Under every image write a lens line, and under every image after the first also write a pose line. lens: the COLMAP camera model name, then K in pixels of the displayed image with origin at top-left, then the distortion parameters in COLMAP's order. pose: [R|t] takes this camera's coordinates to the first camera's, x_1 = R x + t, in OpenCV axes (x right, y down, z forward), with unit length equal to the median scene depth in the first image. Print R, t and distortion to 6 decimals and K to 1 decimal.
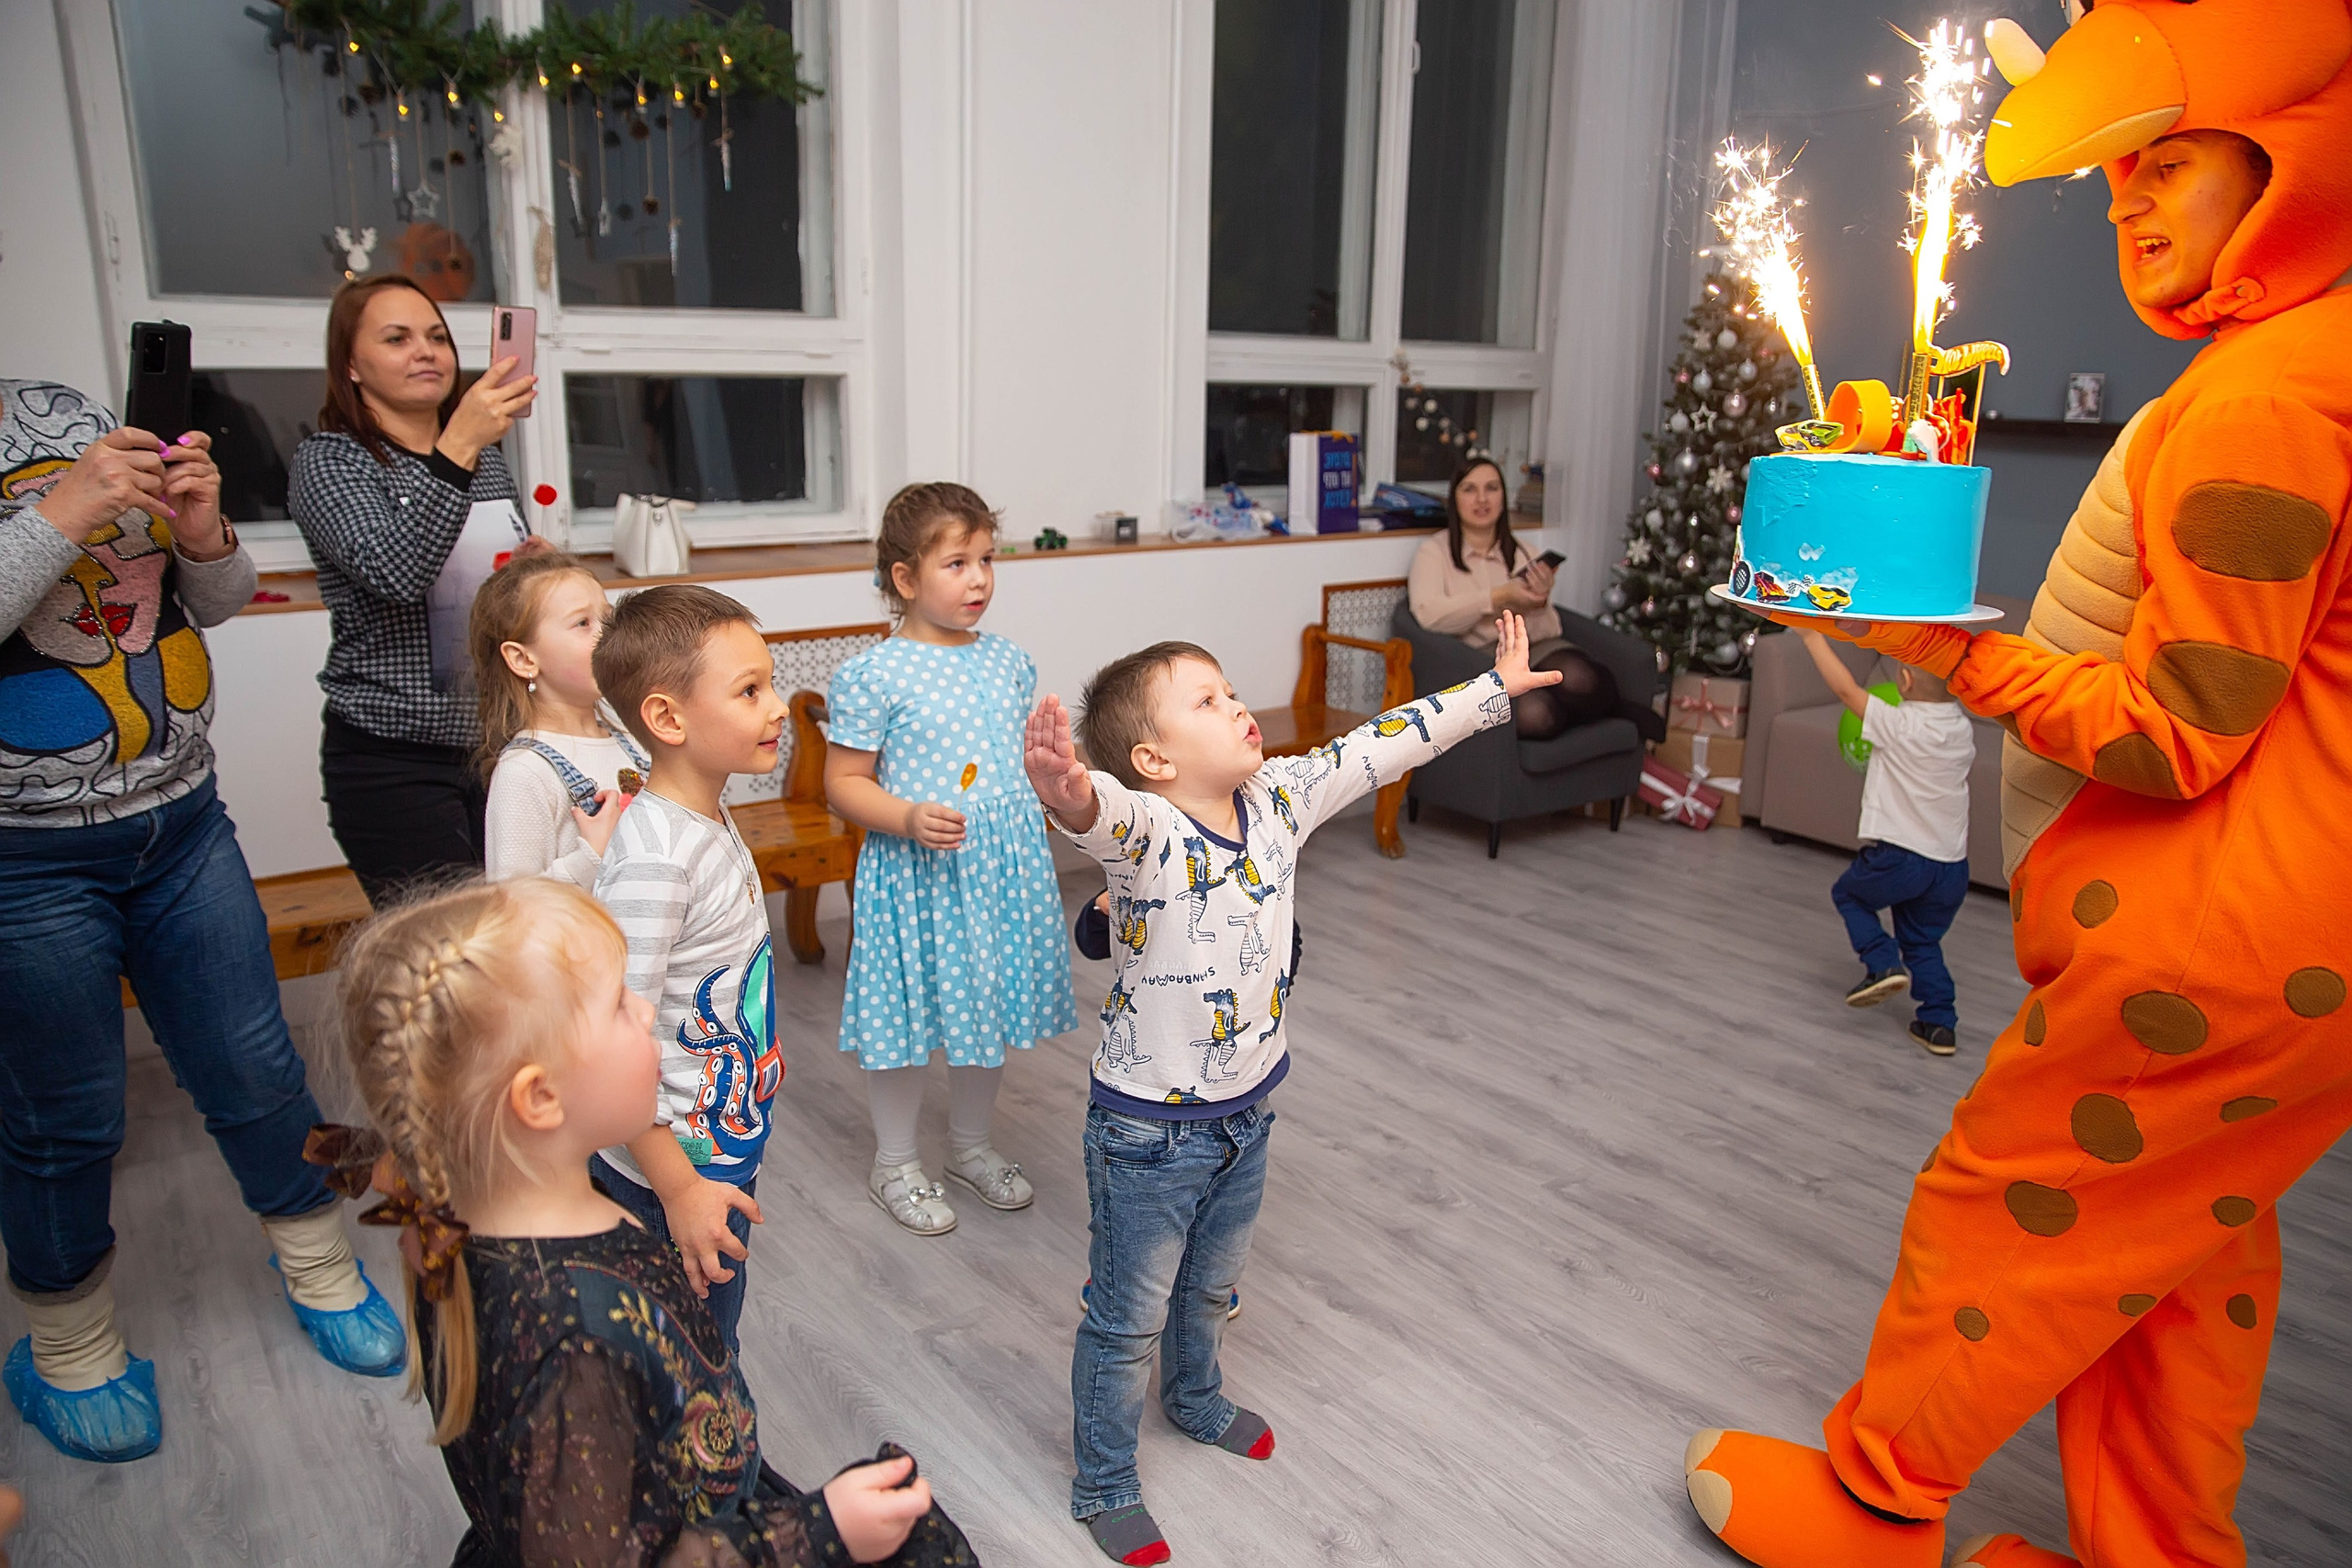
lens RADIAL K [[1555.0, 0, 1162.3], [0, 1555.0, 794.9], [0, 0, 1]] dist [-0.116995, 0.077470]
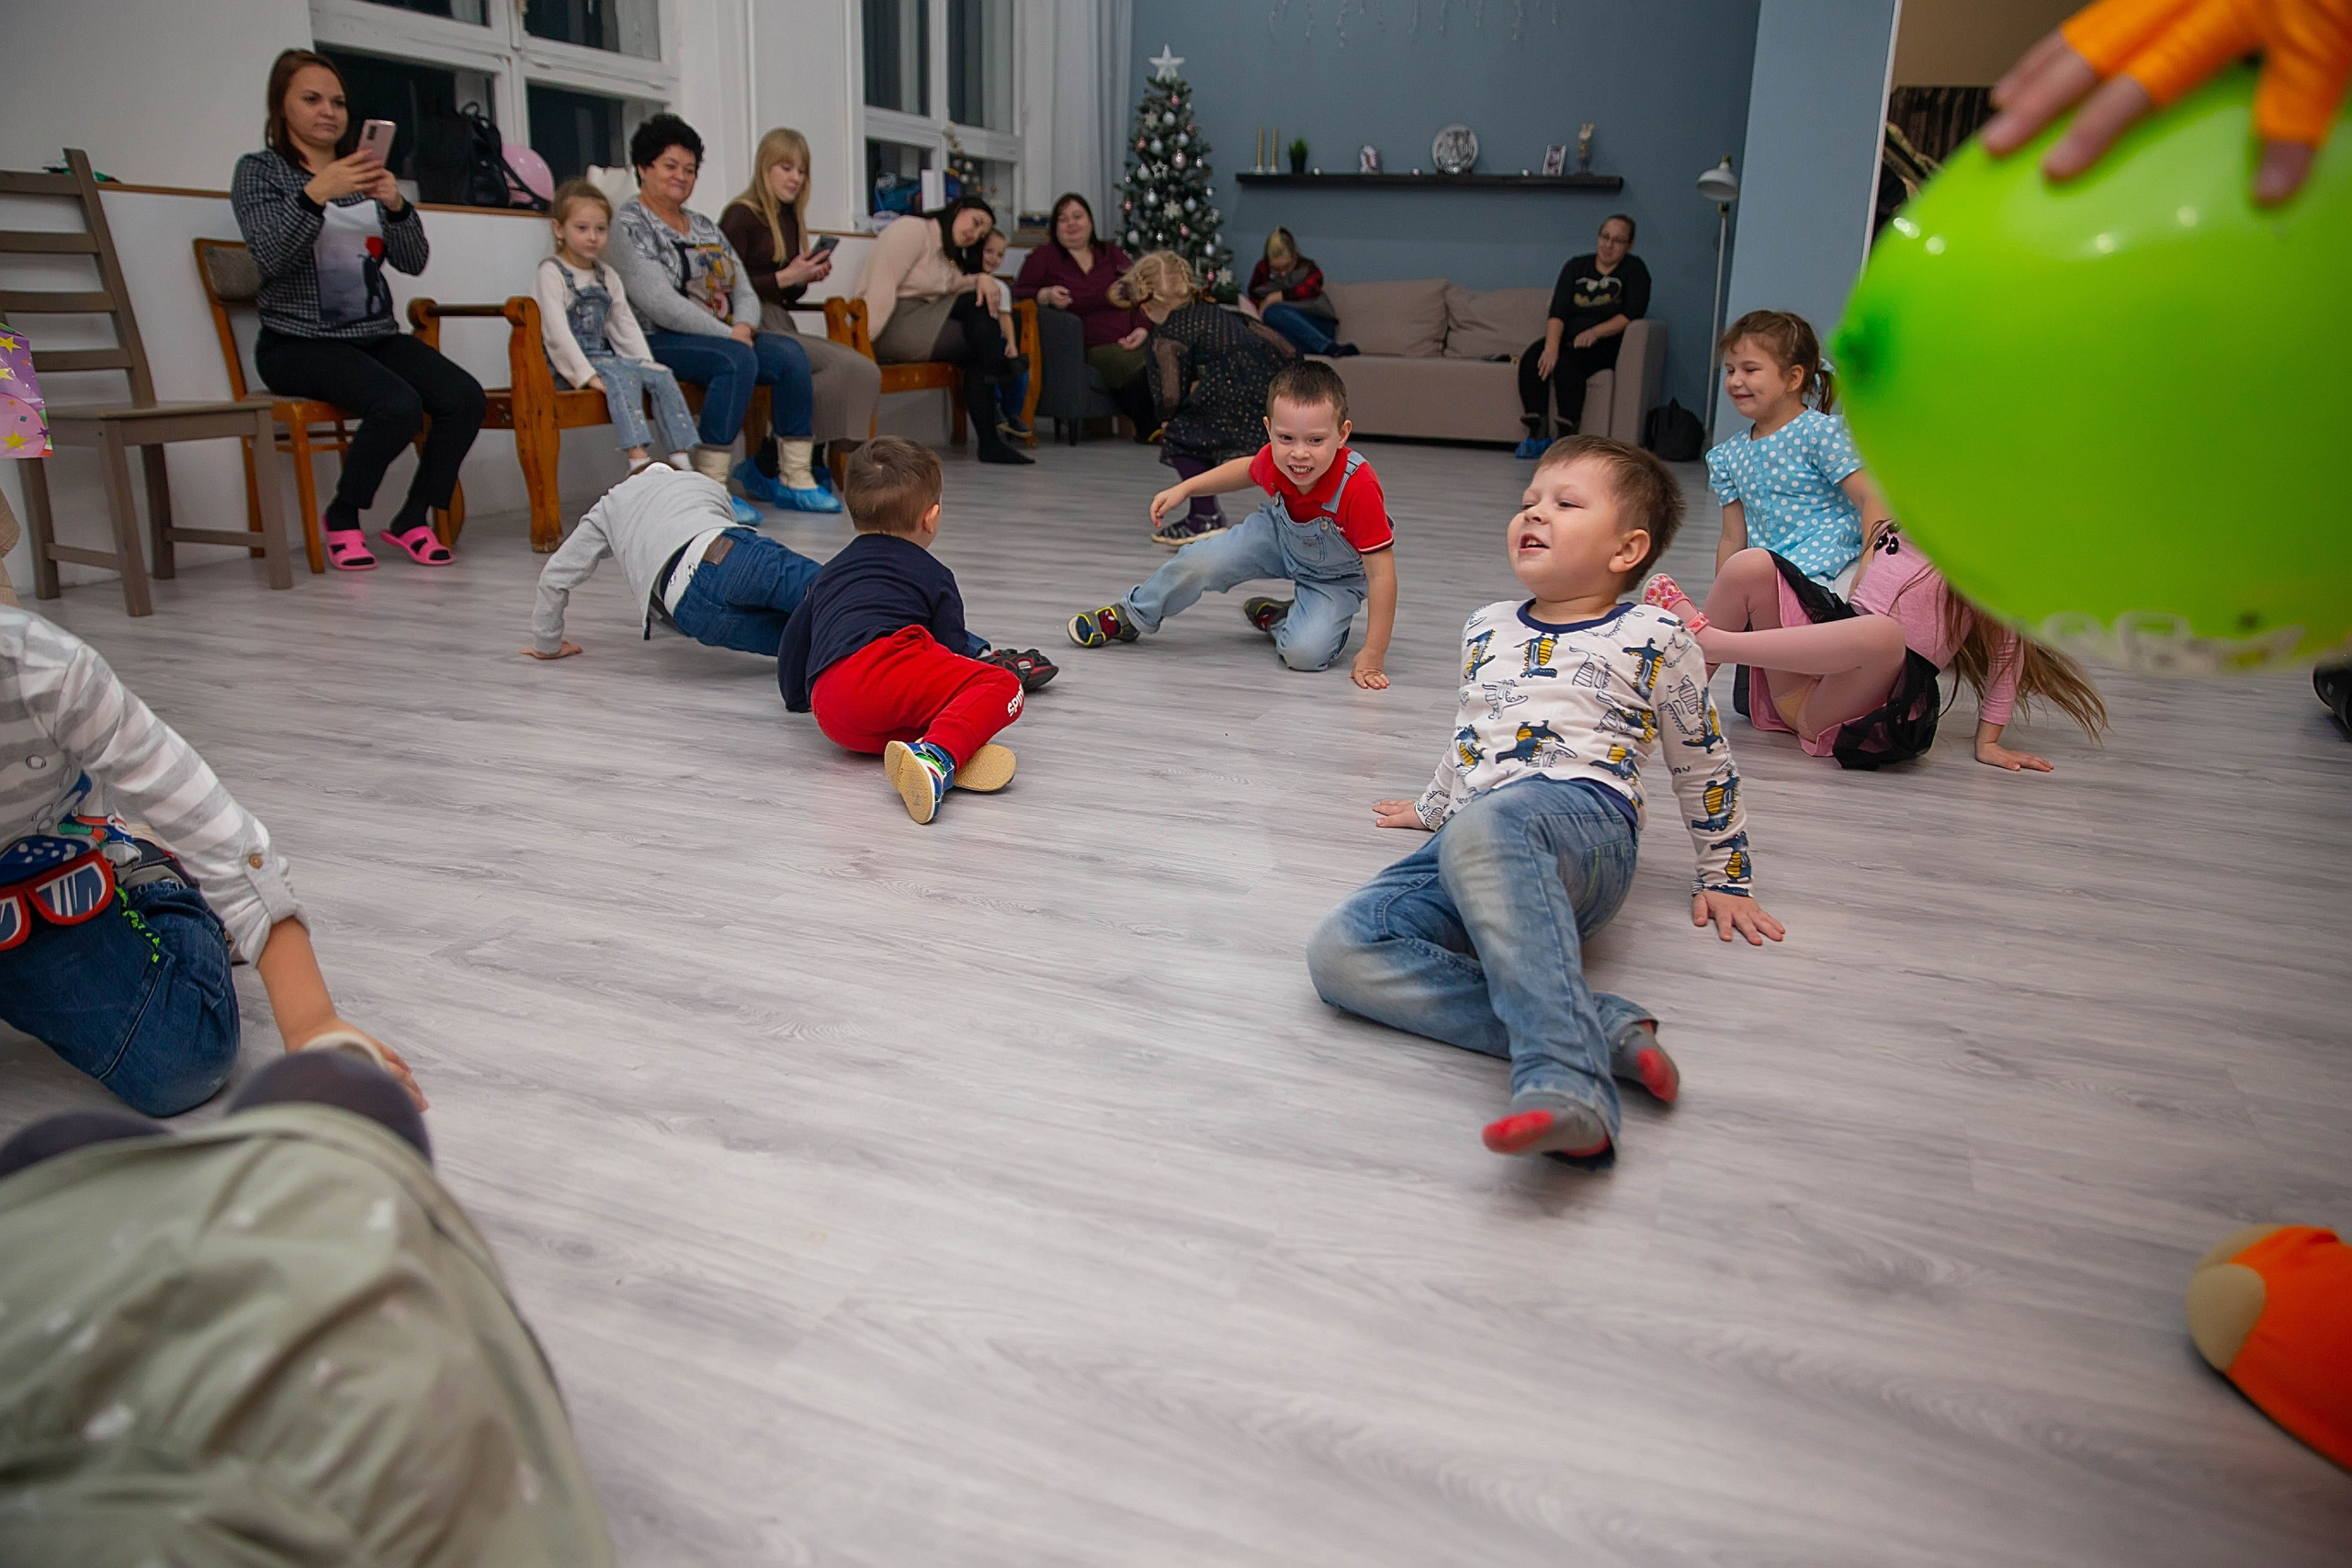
lens RADIAL K [[1594.2, 0, 1171.5], [0, 1594.2, 781.1], [0, 0, 1]] dist [-0.110028, 0.082889]
pose [[0.861574, -0.147914, 0.485605, -0.501806], [0.124877, 0.988968, 0.079677, 0.242021], [-0.492033, -0.008007, 0.870540, -0.401974]]
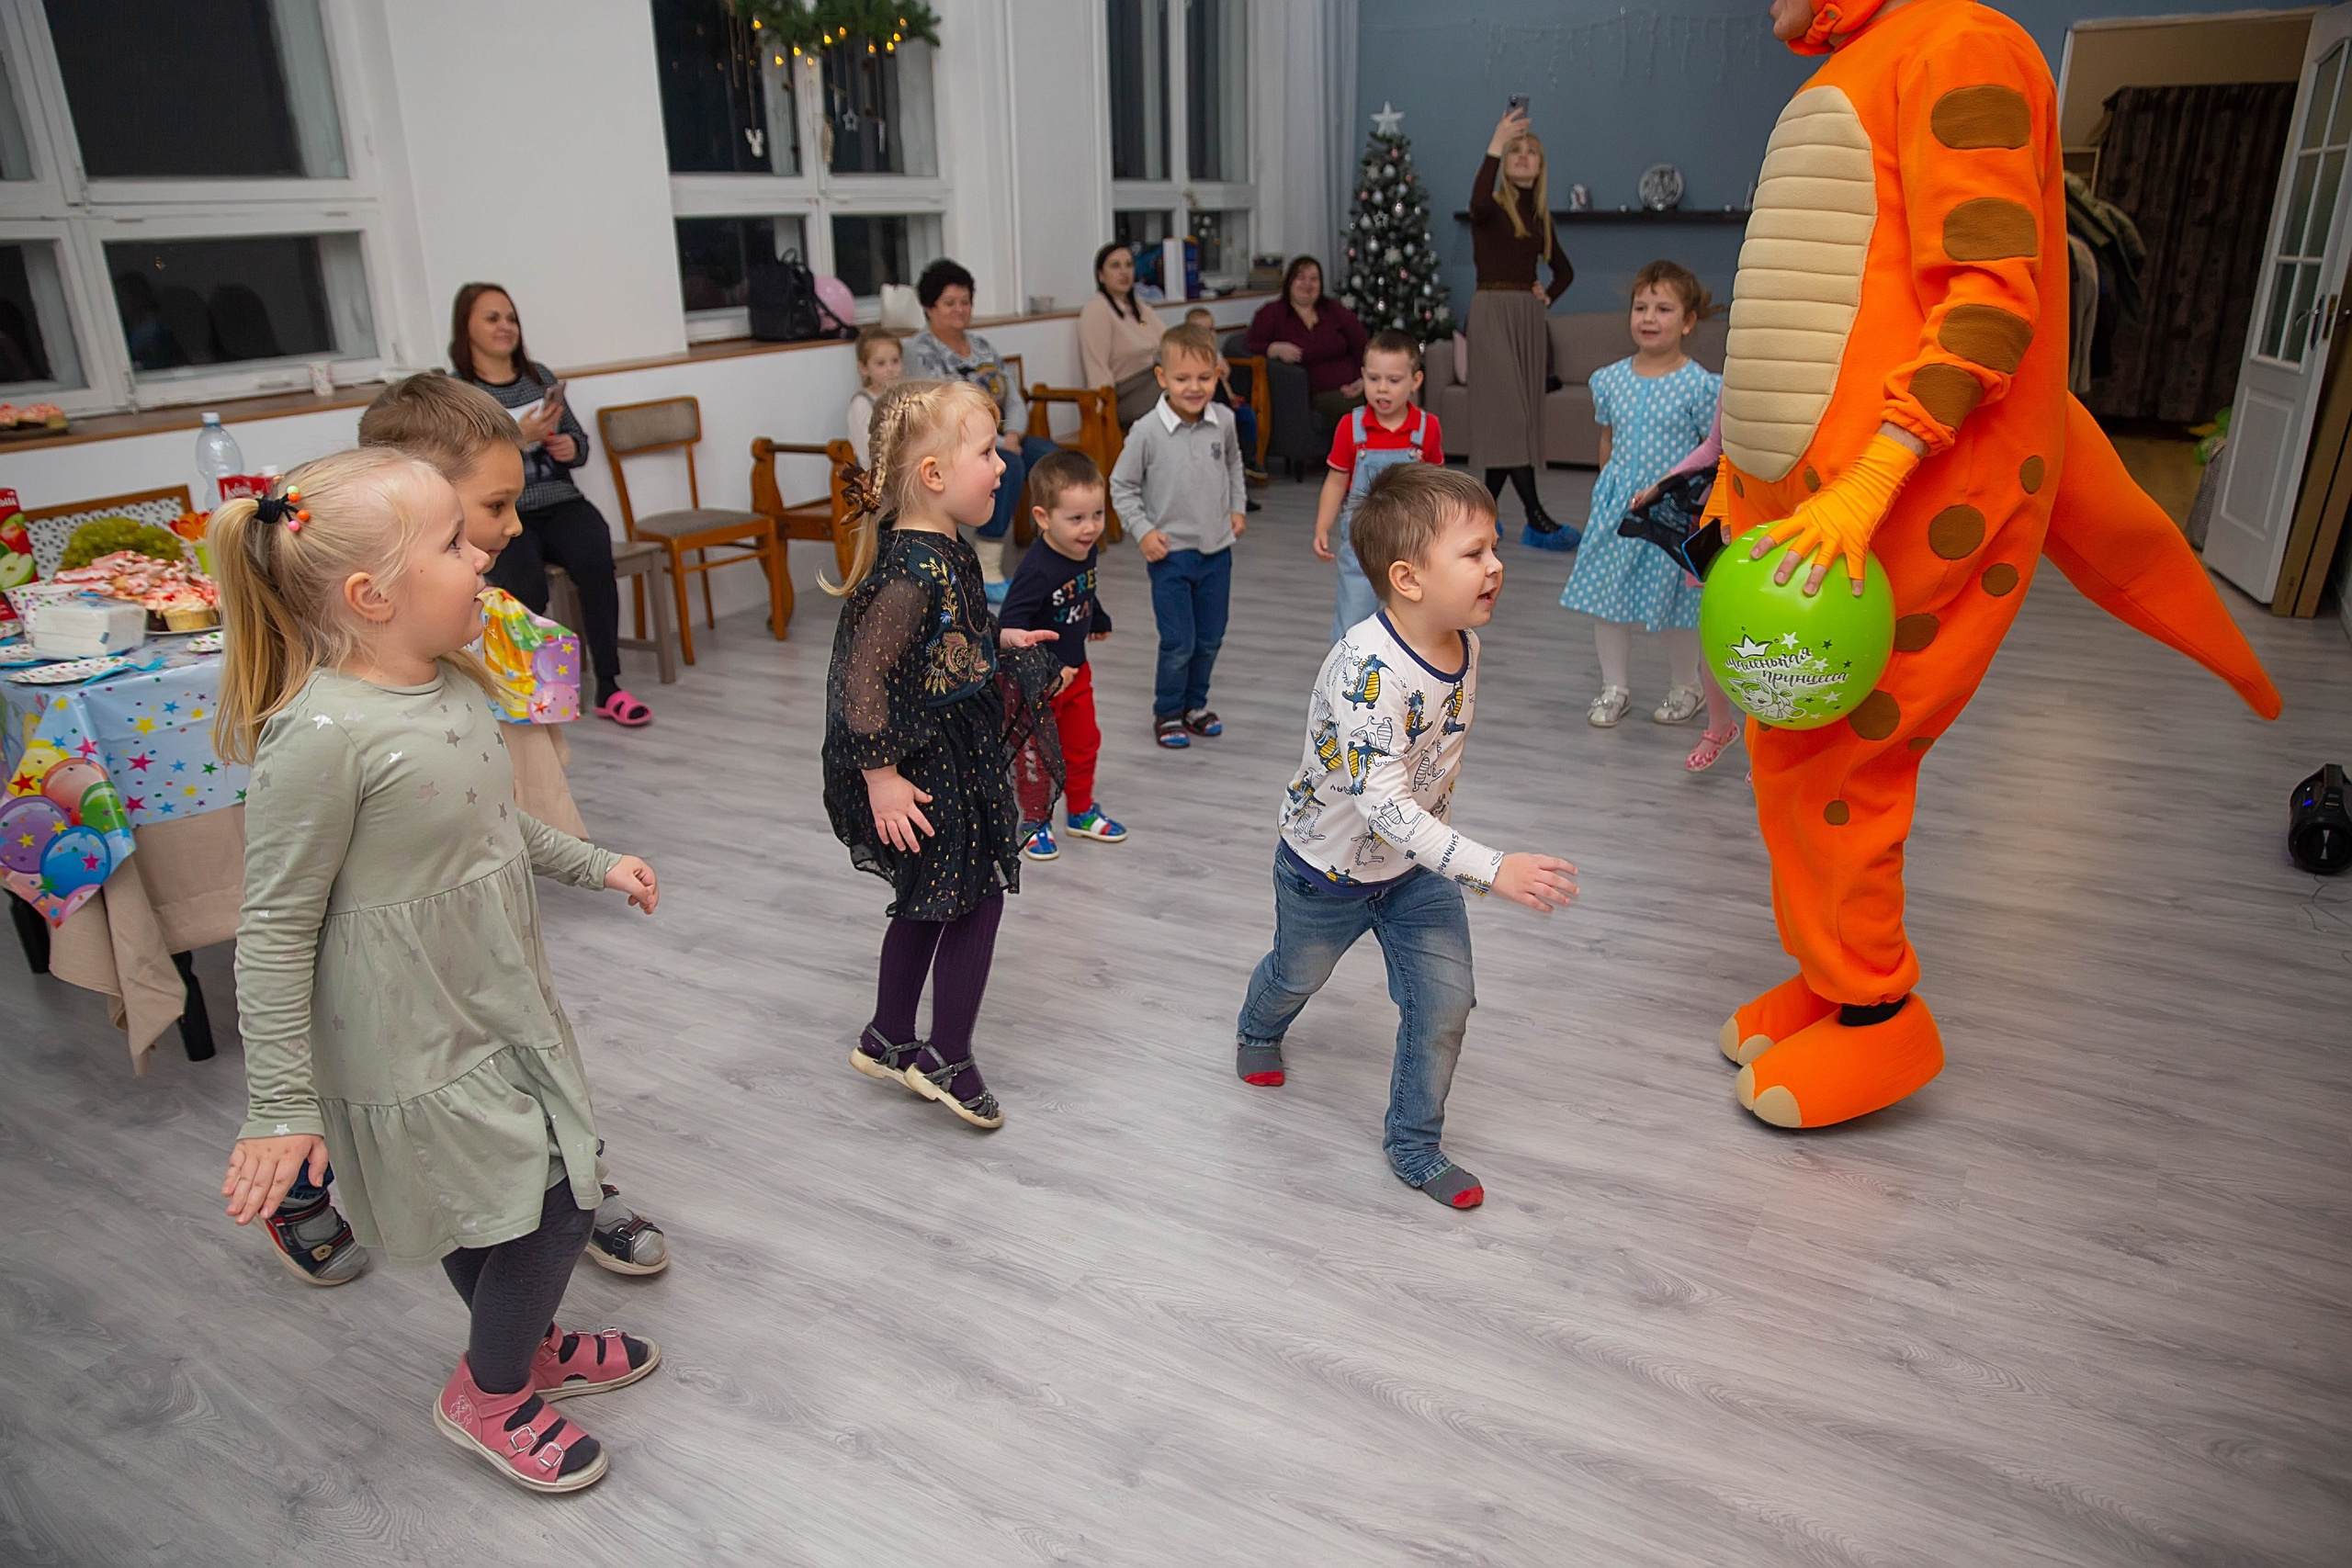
lens RADIAL K [[1594.2, 0, 1171.5], [0, 1594.2, 781.1], [0, 0, 1]] dist [-0.110028, 0.082889]
pose [[0.928437, -0.159808, 0.335359, -0.543068], [0.132172, 0.985773, 0.103835, 0.155464], [-0.347181, -0.052079, 0.936351, -0.582612]]
